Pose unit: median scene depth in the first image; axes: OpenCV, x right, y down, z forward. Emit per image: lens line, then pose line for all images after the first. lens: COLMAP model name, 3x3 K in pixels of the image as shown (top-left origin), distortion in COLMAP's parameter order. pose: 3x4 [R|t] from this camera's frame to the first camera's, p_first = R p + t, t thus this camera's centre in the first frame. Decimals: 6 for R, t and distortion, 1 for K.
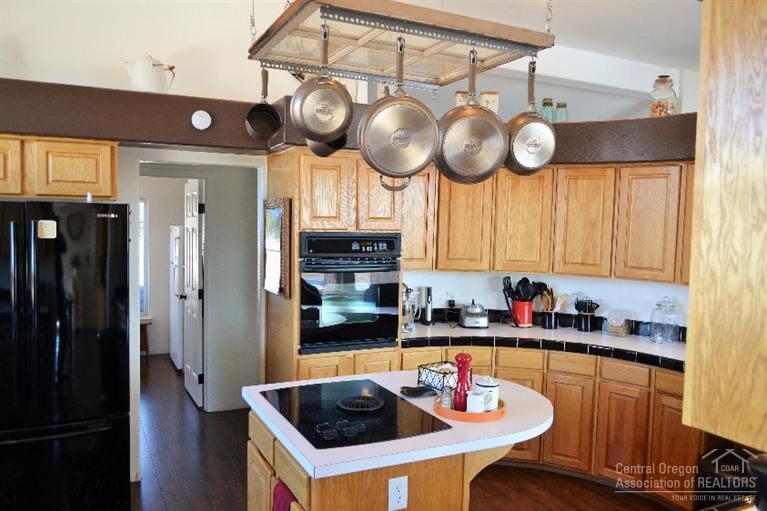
lens RADIAL K [[608.4, 0, 382.3], [0, 608.4, 253.8], [0, 0, 1]] dist [-0.009058, -0.002286]
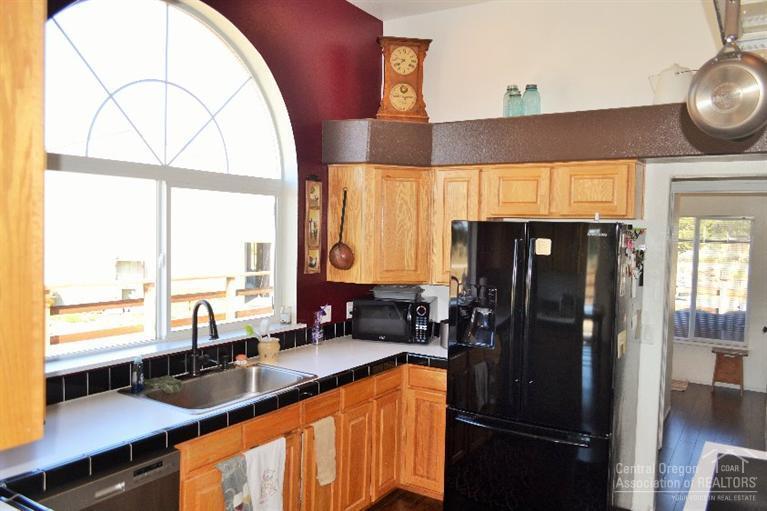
lens RADIAL K [[608.4, 0, 382.0], [0, 608.4, 256.6], [0, 0, 1]] dist [-0.009058, -0.002286]
pose [[0.516544, 0.036188, -0.855496, 0.213574], [-0.059886, 0.998187, 0.006065, -0.009933], [0.854164, 0.048100, 0.517775, 0.157848]]
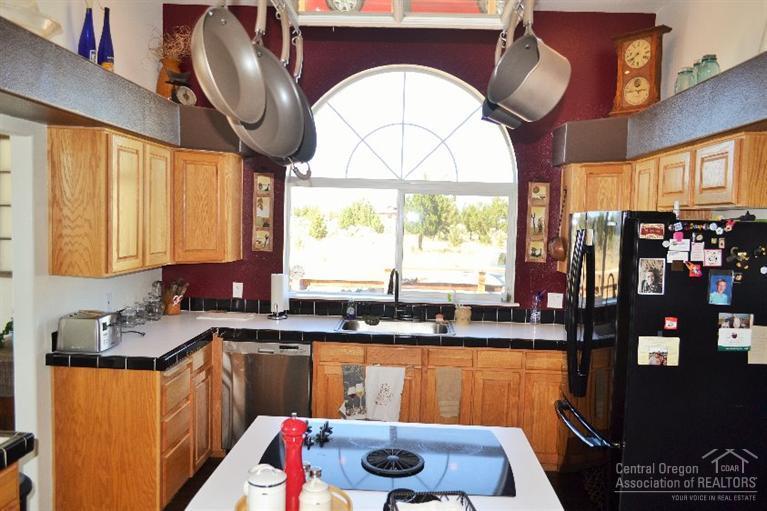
lens RADIAL K [[608.4, 0, 384.4], [0, 608.4, 256.7], [0, 0, 1]] dist [-0.009058, -0.002286]
pose [[-0.479228, 0.025426, -0.877322, 0.461509], [-0.081331, 0.993993, 0.073234, -0.042433], [0.873914, 0.106449, -0.474281, 0.909234]]
